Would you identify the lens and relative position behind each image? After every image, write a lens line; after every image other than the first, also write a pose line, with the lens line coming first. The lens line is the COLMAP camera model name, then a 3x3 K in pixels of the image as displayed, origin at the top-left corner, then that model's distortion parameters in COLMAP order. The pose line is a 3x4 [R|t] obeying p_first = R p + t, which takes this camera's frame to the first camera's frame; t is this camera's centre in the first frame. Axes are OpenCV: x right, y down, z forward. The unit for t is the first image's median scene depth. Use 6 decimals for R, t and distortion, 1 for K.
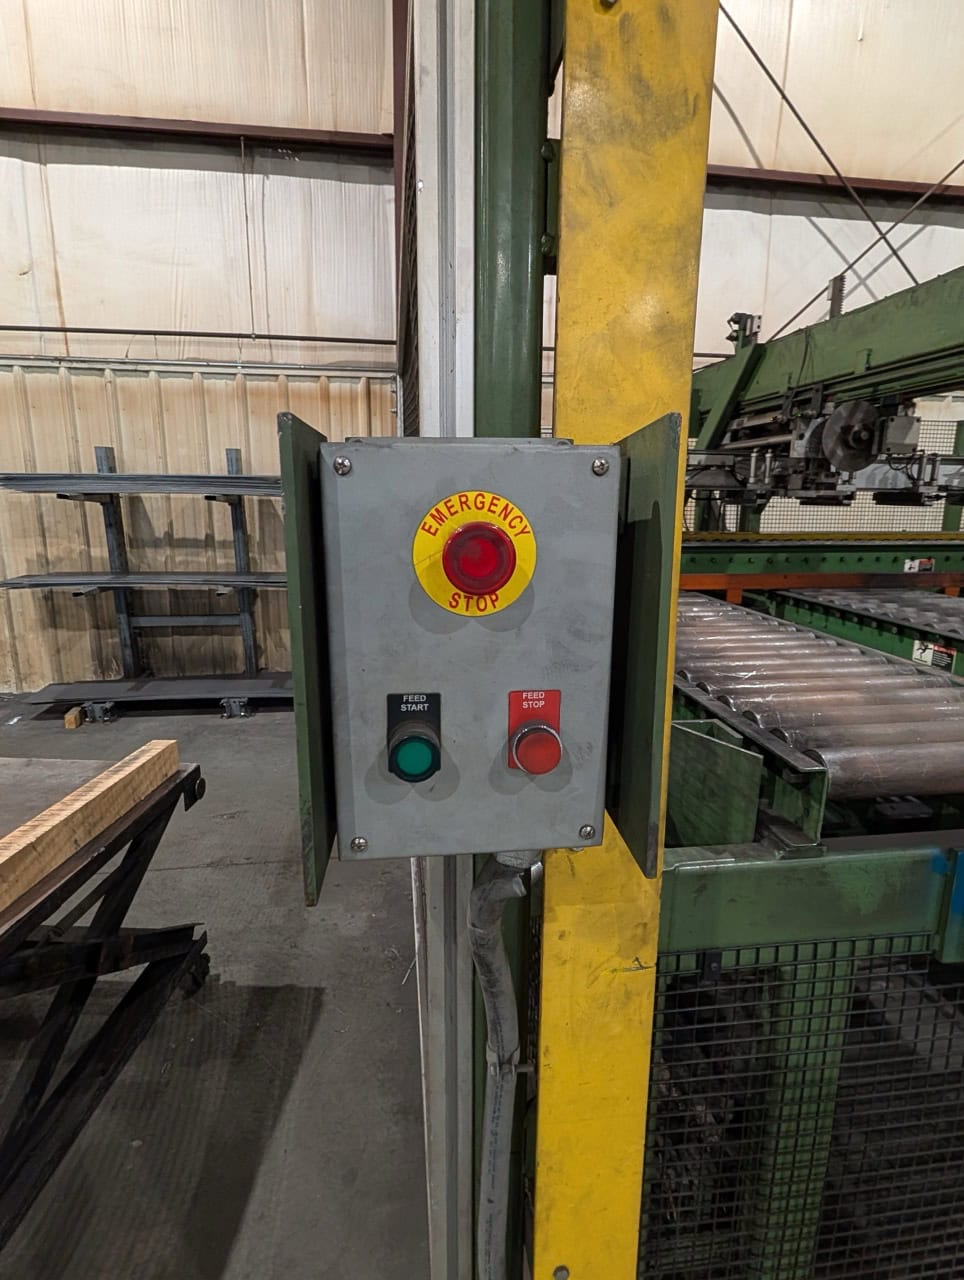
lens RADIAL K [[682.3, 0, 482.0], [0, 682.3, 640.0], [0, 0, 1]] dist [-0.001401, -0.000837]
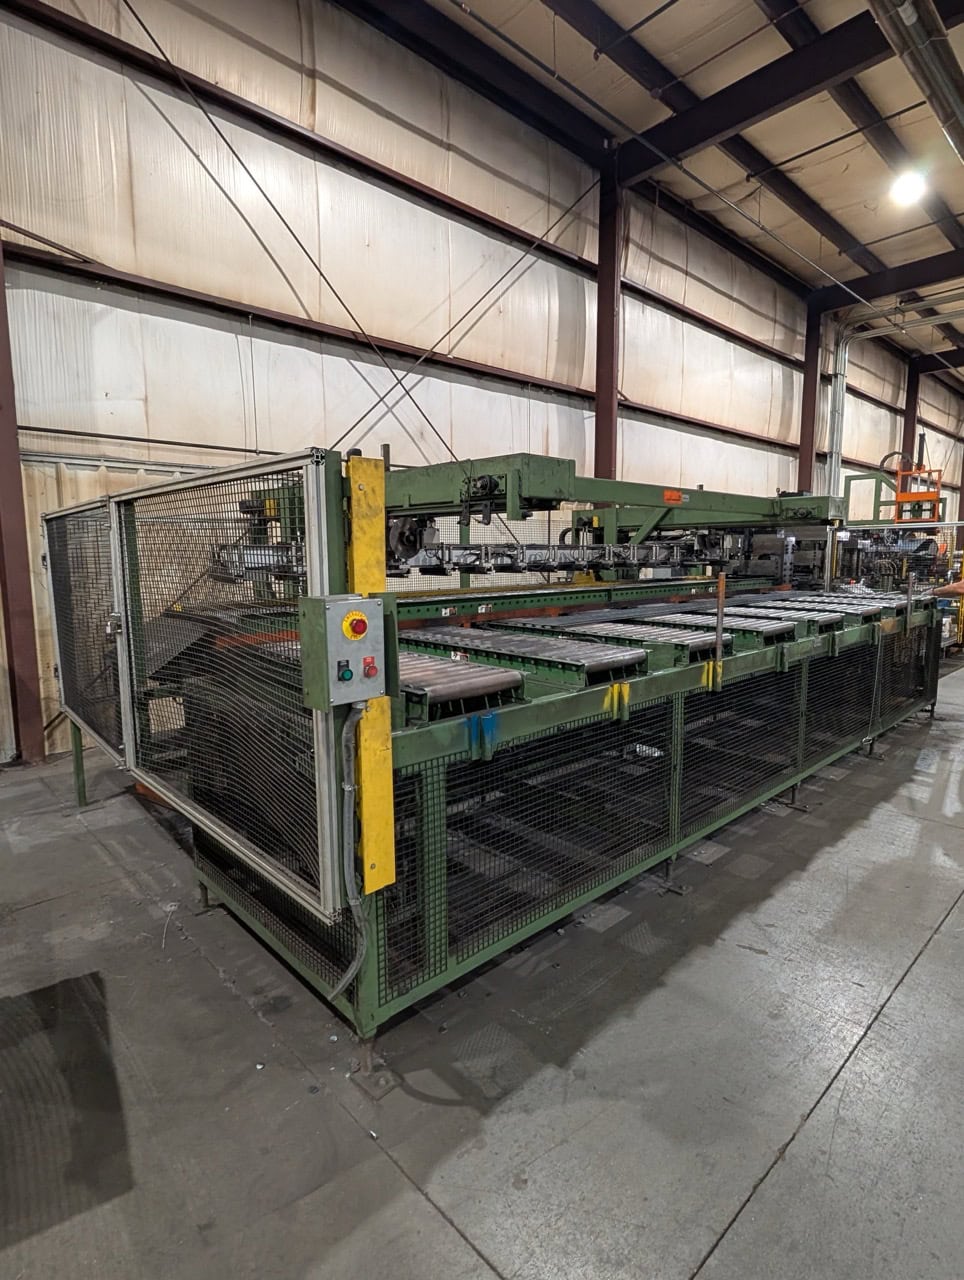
lens RADIAL K [[682.3, 0, 482.0], [0, 682.3, 640.0], [0, 0, 1]] dist [-0.001401, -0.000837]
pose [[0.817879, -0.088830, 0.568492, -0.284202], [0.133041, 0.990433, -0.036643, 0.035692], [-0.559799, 0.105602, 0.821872, -0.466275]]
